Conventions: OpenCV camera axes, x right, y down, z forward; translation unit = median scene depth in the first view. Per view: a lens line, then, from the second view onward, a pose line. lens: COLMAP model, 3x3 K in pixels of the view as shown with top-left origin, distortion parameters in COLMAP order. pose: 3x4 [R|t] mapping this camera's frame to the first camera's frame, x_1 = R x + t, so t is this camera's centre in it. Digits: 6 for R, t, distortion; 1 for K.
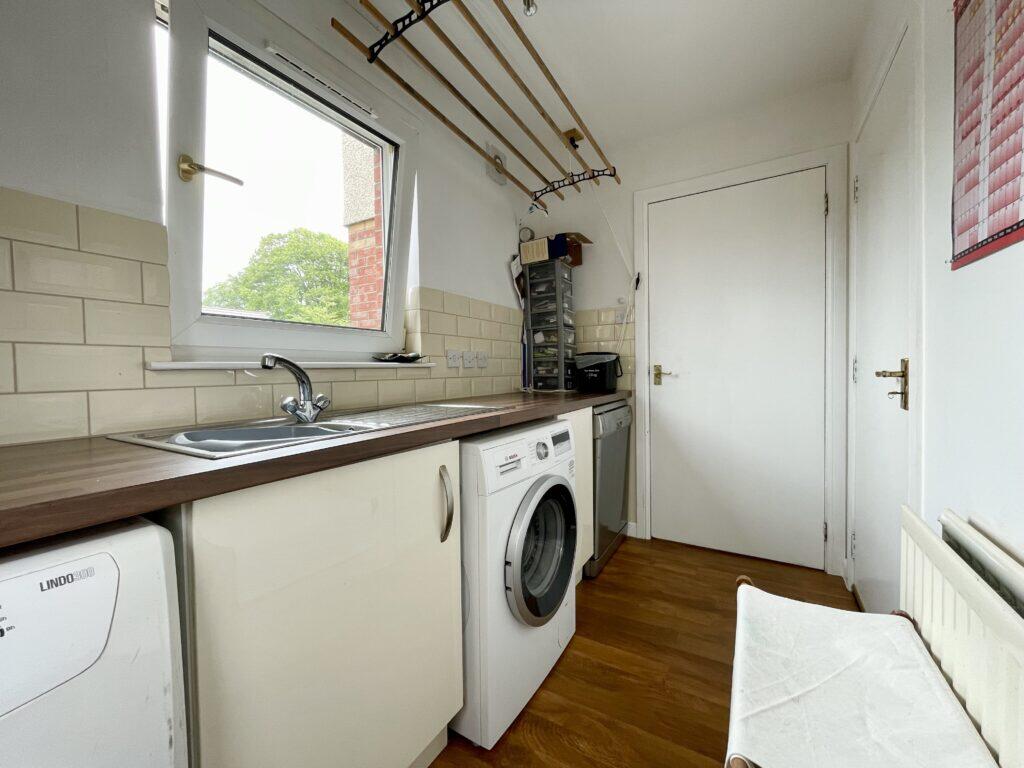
lens RADIAL K [[413.6, 0, 513.0], [0, 413.6, 382.5], [0, 0, 1]] dist [-0.003790, 0.000024]
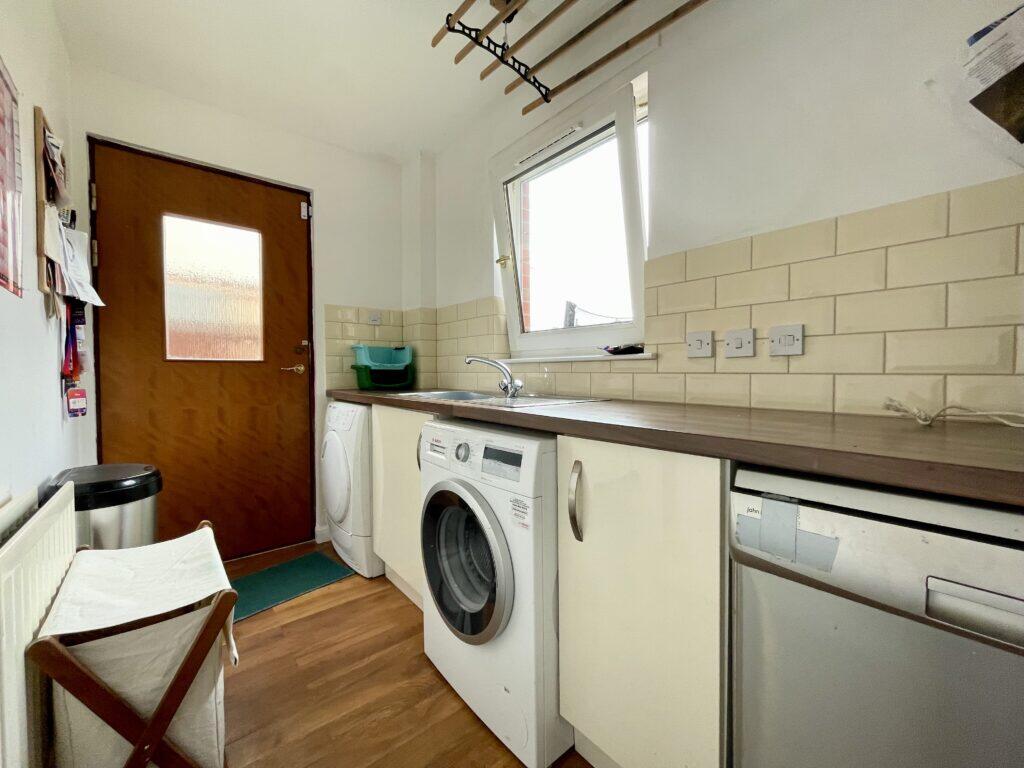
lens RADIAL K [[413.6, 0, 513.0], [0, 413.6, 382.5], [0, 0, 1]] dist [-0.003790, 0.000024]
pose [[-0.328140, 0.057112, -0.942901, 0.866370], [-0.005846, 0.998029, 0.062486, -0.053023], [0.944611, 0.026016, -0.327159, 1.375627]]
